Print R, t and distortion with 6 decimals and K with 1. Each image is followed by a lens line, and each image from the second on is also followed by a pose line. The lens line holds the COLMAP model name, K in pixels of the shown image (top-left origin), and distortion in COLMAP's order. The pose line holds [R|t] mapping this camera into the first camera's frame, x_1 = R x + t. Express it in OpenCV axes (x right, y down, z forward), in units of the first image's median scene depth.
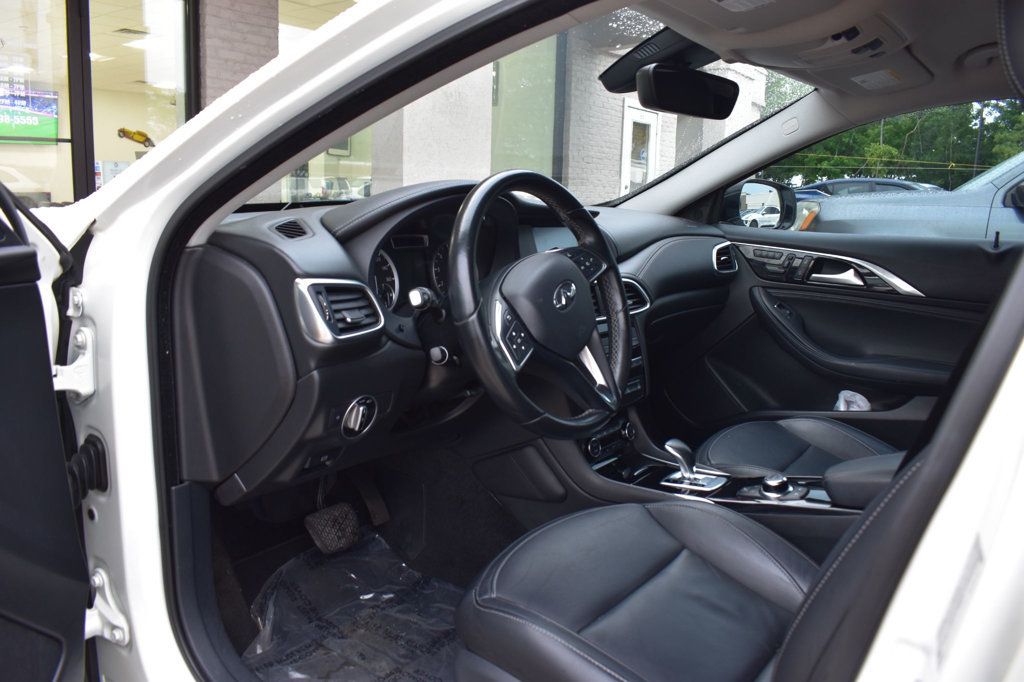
lens RADIAL K [[790.3, 0, 512.0], [0, 790.3, 341.0], [0, 0, 1]] dist [-0.131532, 0.085009]
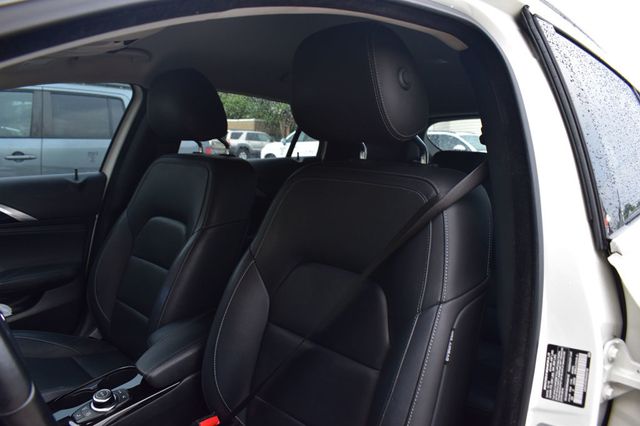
lens RADIAL K [[493.9, 0, 320.0], [0, 493.9, 213.0], [0, 0, 1]] dist [-0.131532, 0.085009]
pose [[0.171291, -0.164643, 0.971366, -0.211565], [0.160657, 0.977409, 0.137337, -0.111153], [-0.972033, 0.132532, 0.193872, 0.354884]]
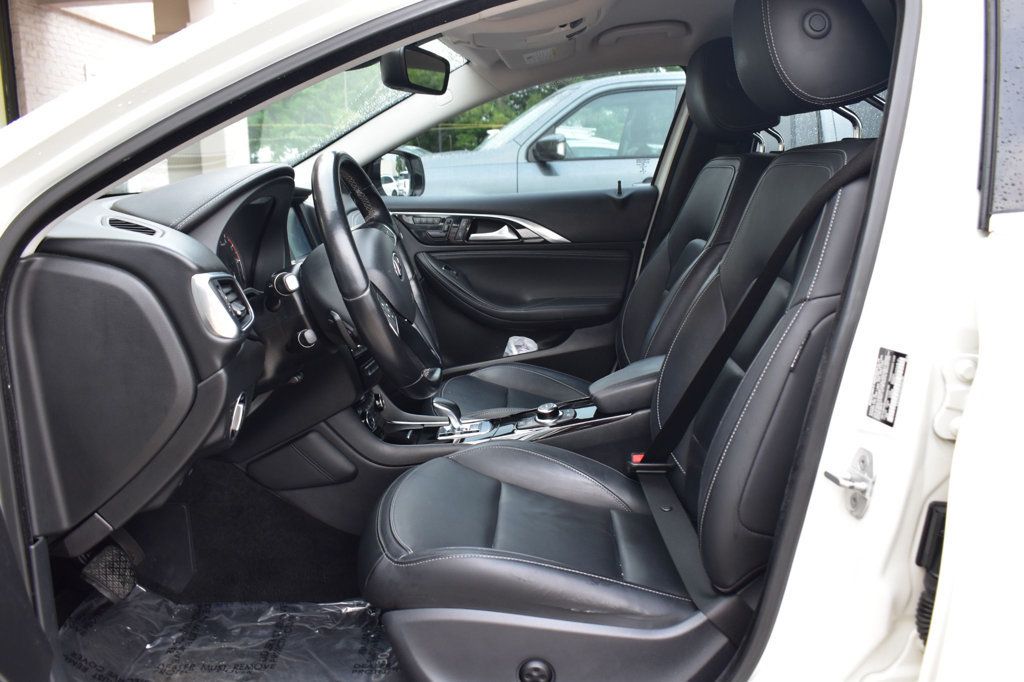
lens RADIAL K [[883.6, 0, 512.0], [0, 883.6, 341.0], [0, 0, 1]] dist [-0.089709, -0.000441]
pose [[0.814901, -0.162513, 0.556350, -0.307210], [0.158828, 0.985756, 0.055306, 0.000880], [-0.557413, 0.043295, 0.829106, -0.044187]]
